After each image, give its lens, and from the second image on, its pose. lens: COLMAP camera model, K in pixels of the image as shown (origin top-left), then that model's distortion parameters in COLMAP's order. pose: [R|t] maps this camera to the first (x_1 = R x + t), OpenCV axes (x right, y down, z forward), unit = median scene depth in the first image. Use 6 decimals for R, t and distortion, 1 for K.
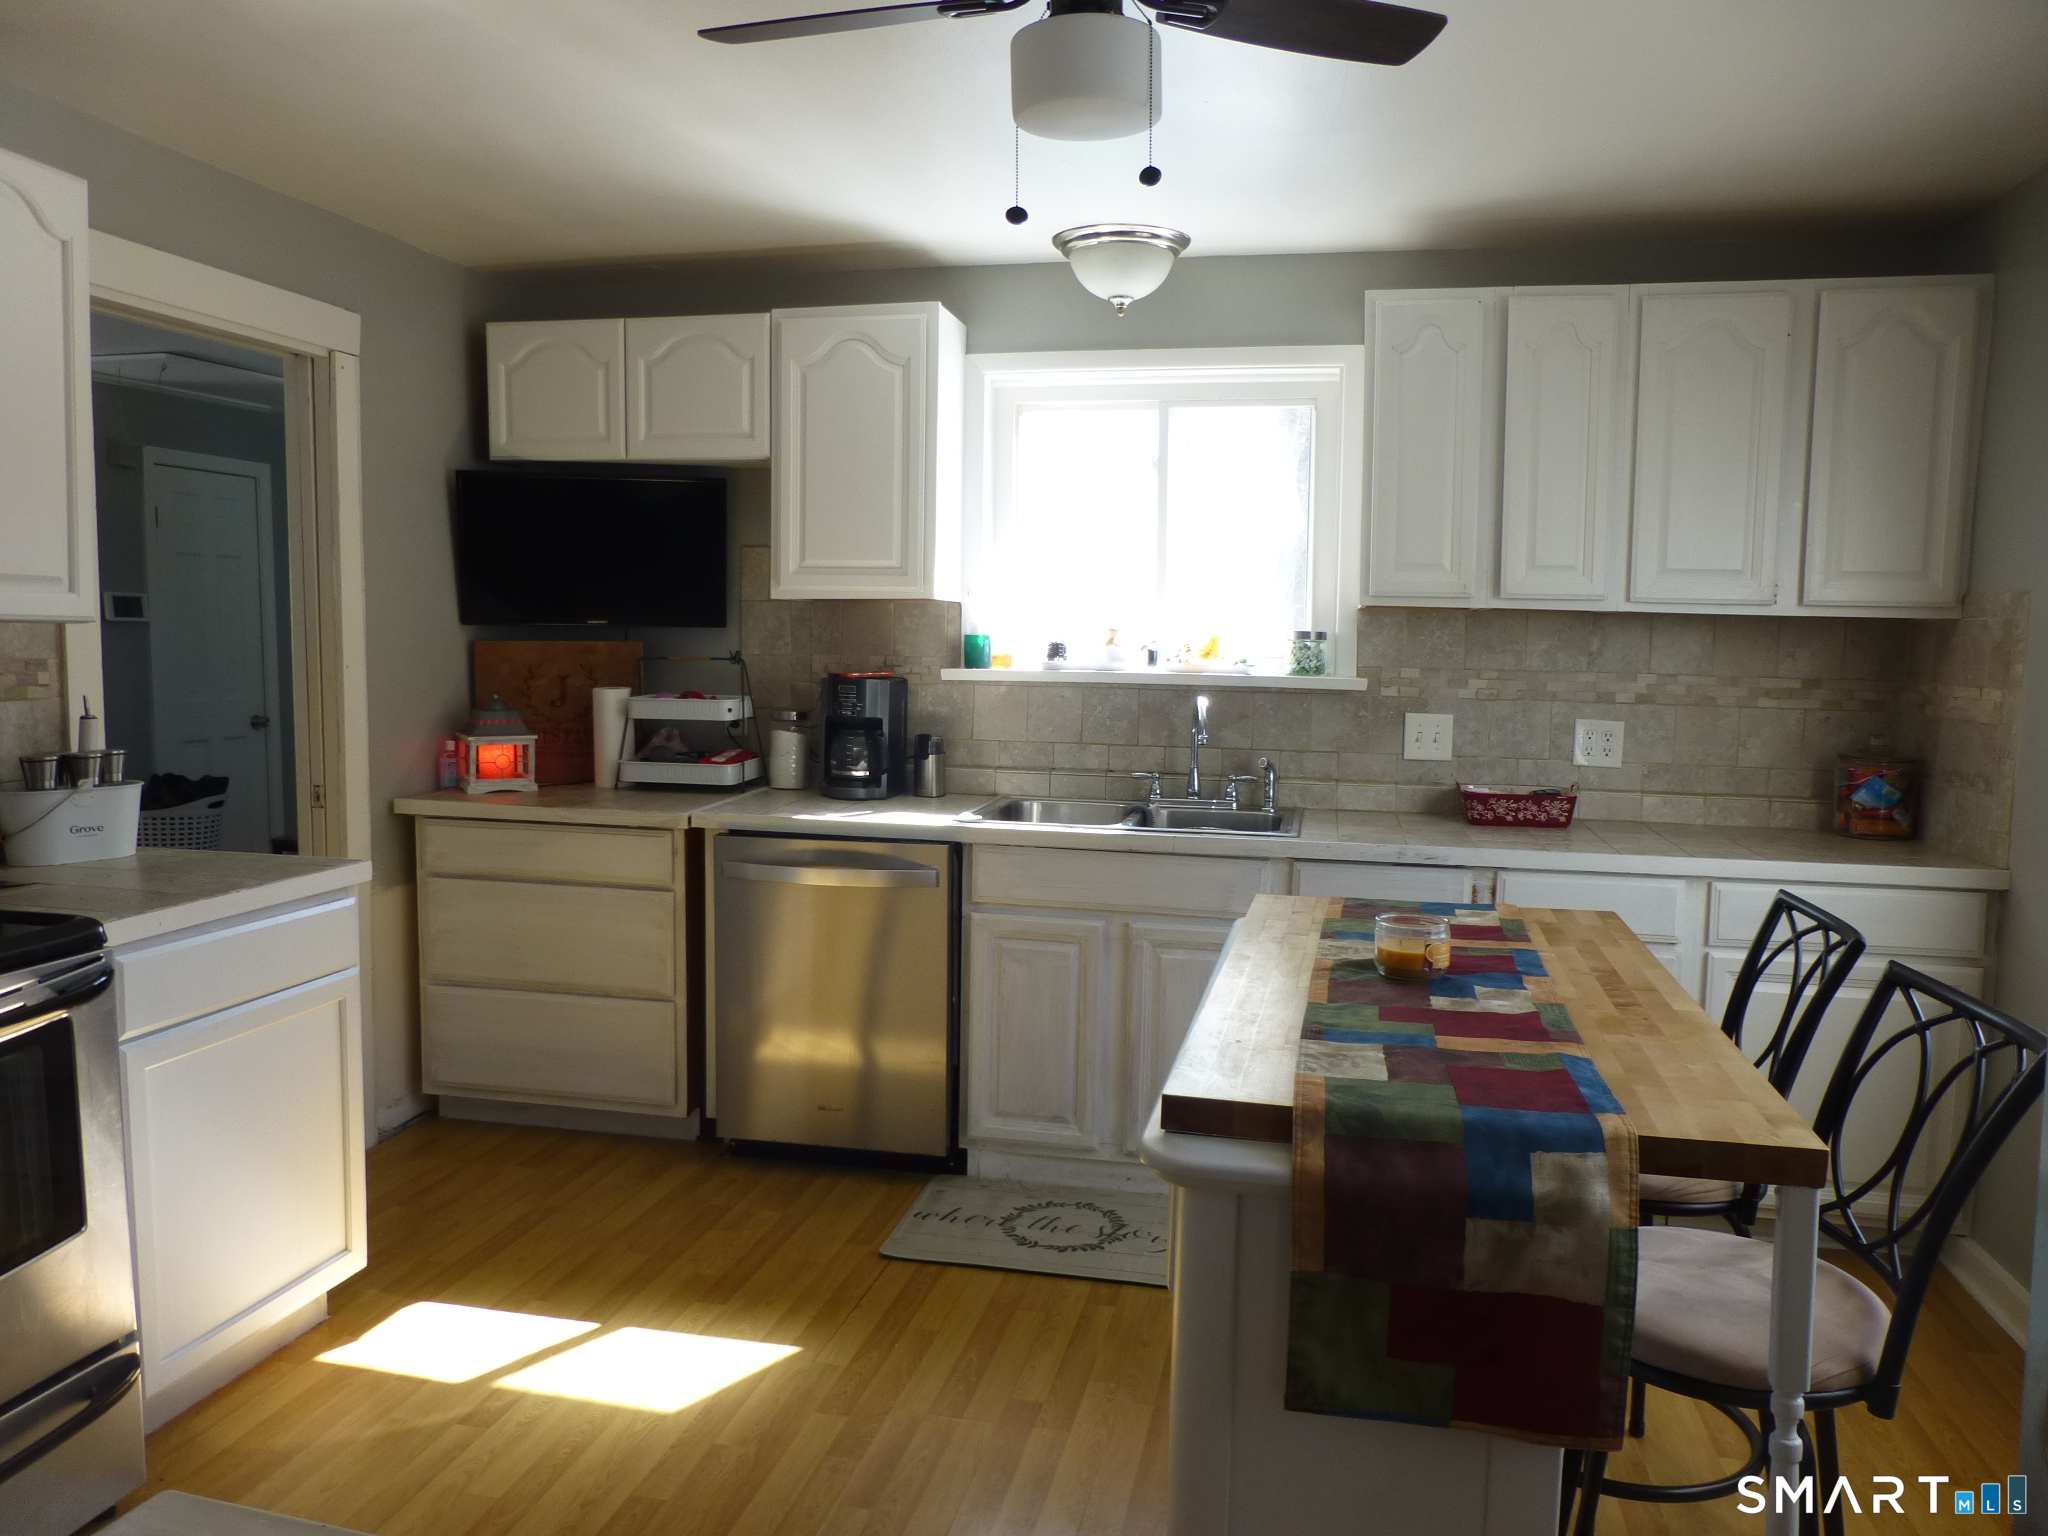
lens RADIAL K [[1427.0, 0, 1069.7], [0, 1427.0, 768.0], [0, 0, 1]] dist [-0.024592, -0.020594]
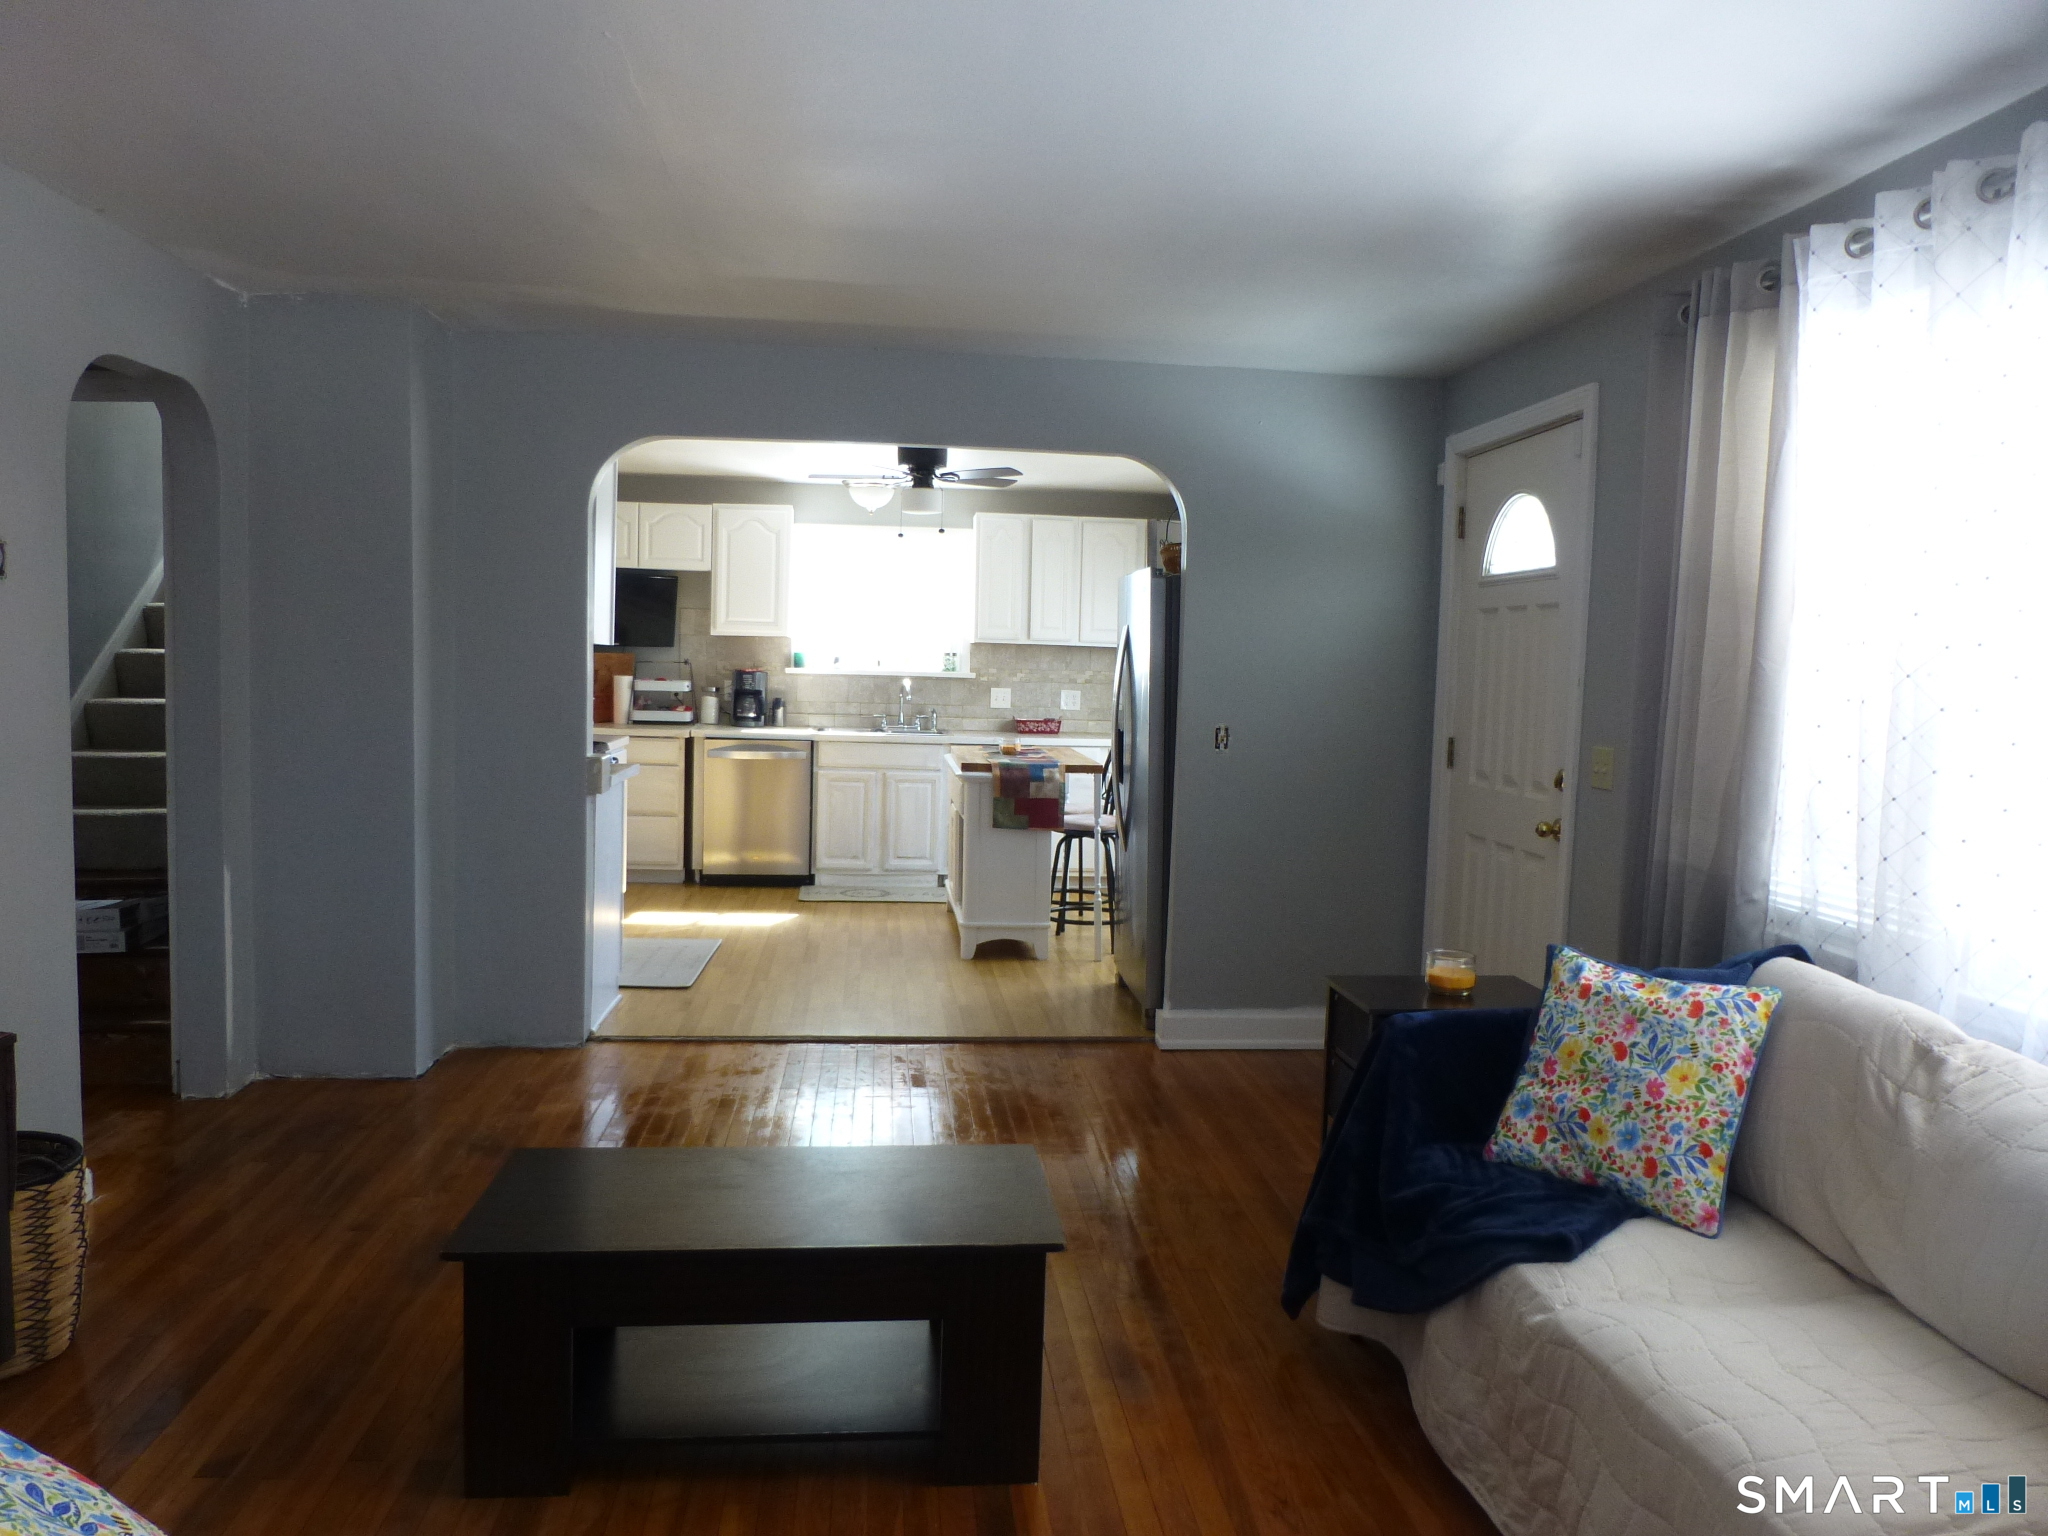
lens RADIAL K [[1427.0, 0, 1023.8], [0, 1427.0, 765.4], [0, 0, 1]] dist [-0.024592, -0.020594]
pose [[0.956219, -0.012942, 0.292366, -0.395765], [0.015475, 0.999860, -0.006352, 0.103589], [-0.292242, 0.010598, 0.956286, -1.239420]]
